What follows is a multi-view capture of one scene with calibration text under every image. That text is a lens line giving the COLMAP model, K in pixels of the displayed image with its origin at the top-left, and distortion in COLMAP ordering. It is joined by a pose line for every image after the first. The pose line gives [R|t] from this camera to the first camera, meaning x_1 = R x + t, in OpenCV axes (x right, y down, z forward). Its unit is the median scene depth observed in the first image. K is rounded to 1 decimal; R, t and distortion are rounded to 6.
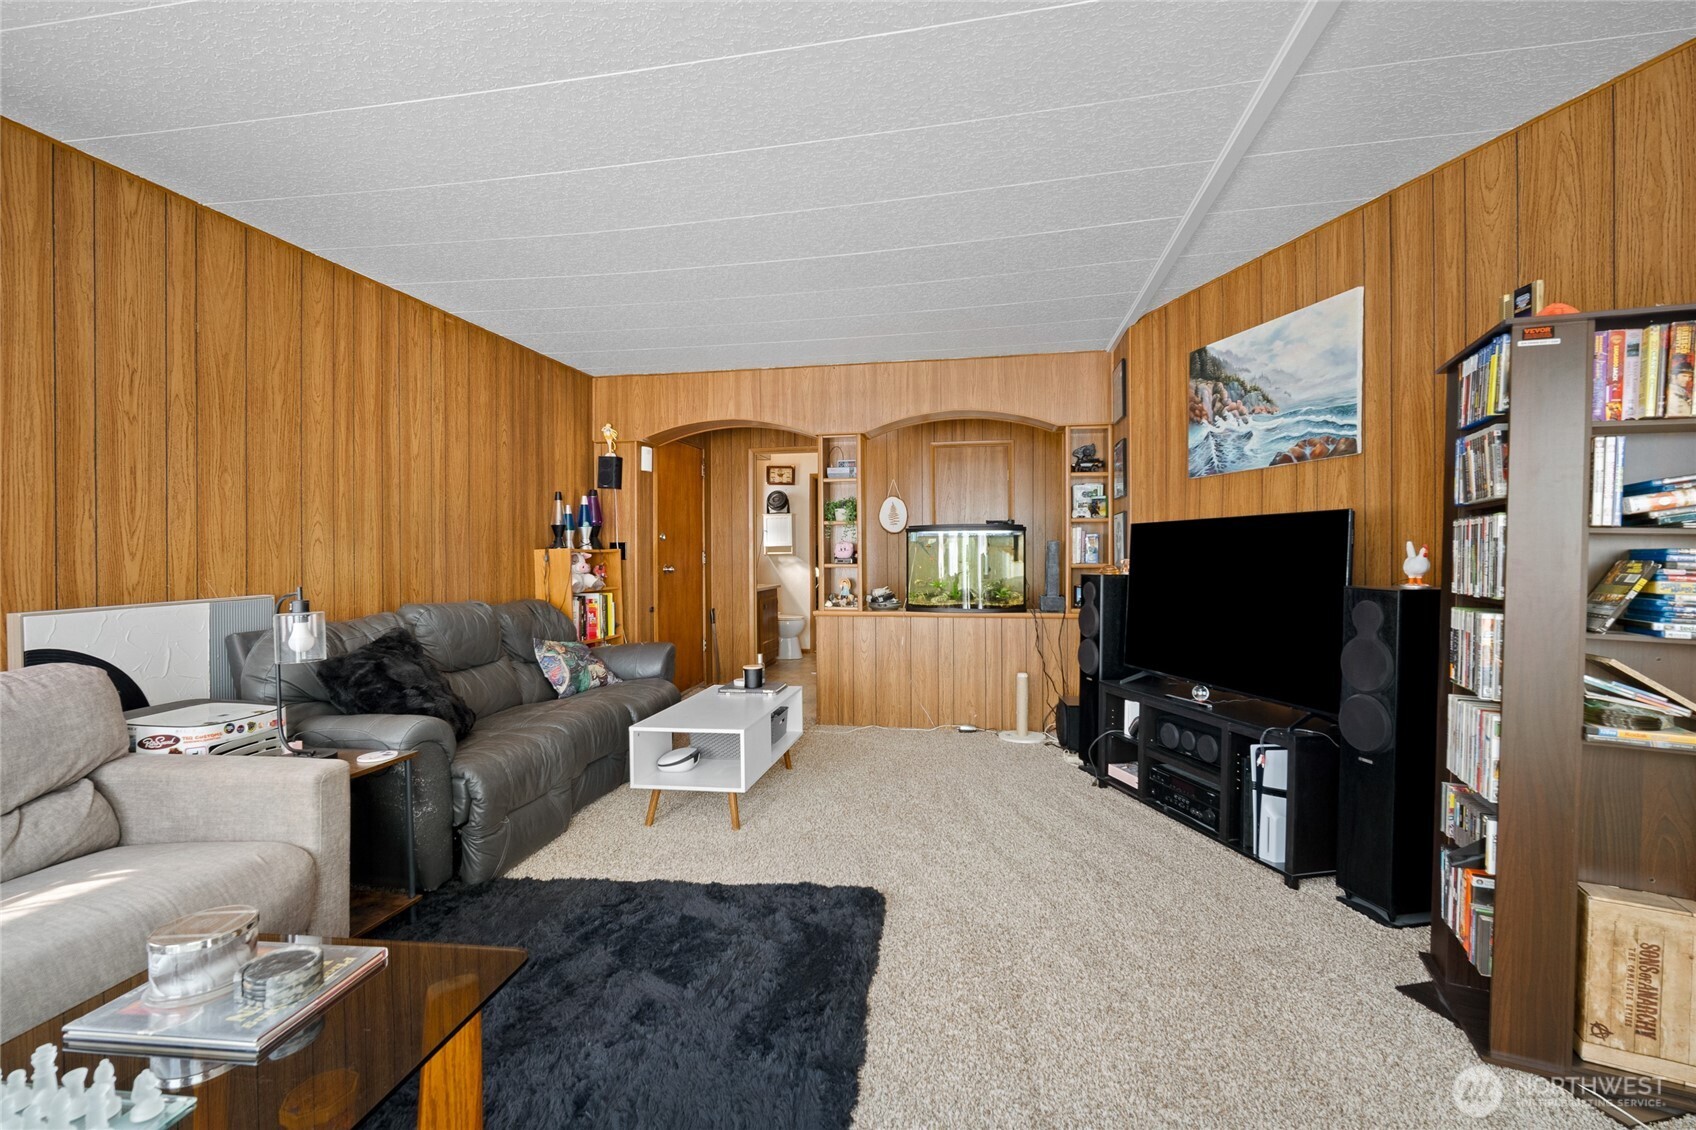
lens RADIAL K [[742.6, 0, 854.2], [0, 742.6, 558.5], [0, 0, 1]] dist [-0.015682, 0.005717]
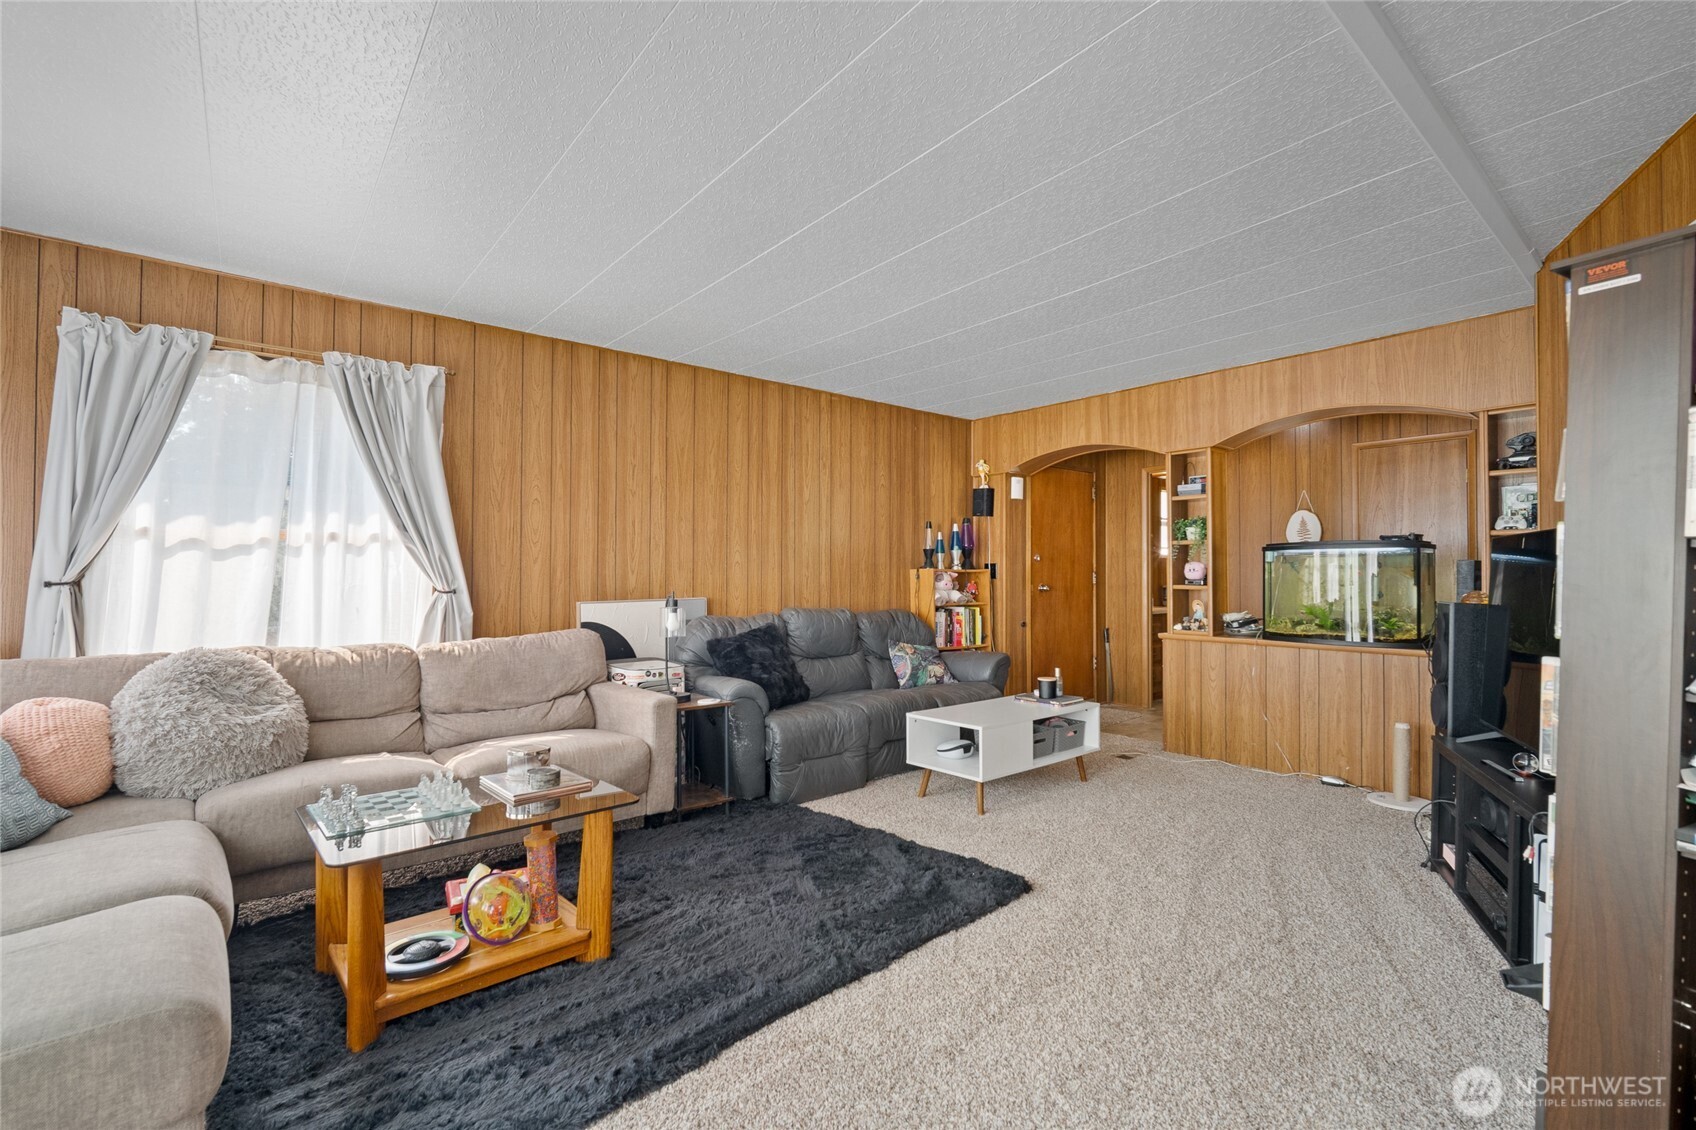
lens RADIAL K [[742.6, 0, 849.5], [0, 742.6, 566.6], [0, 0, 1]] dist [-0.015682, 0.005717]
pose [[0.767365, 0.000389, -0.641210, 0.300825], [-0.011173, 0.999856, -0.012765, 0.000091], [0.641113, 0.016959, 0.767259, -0.009690]]
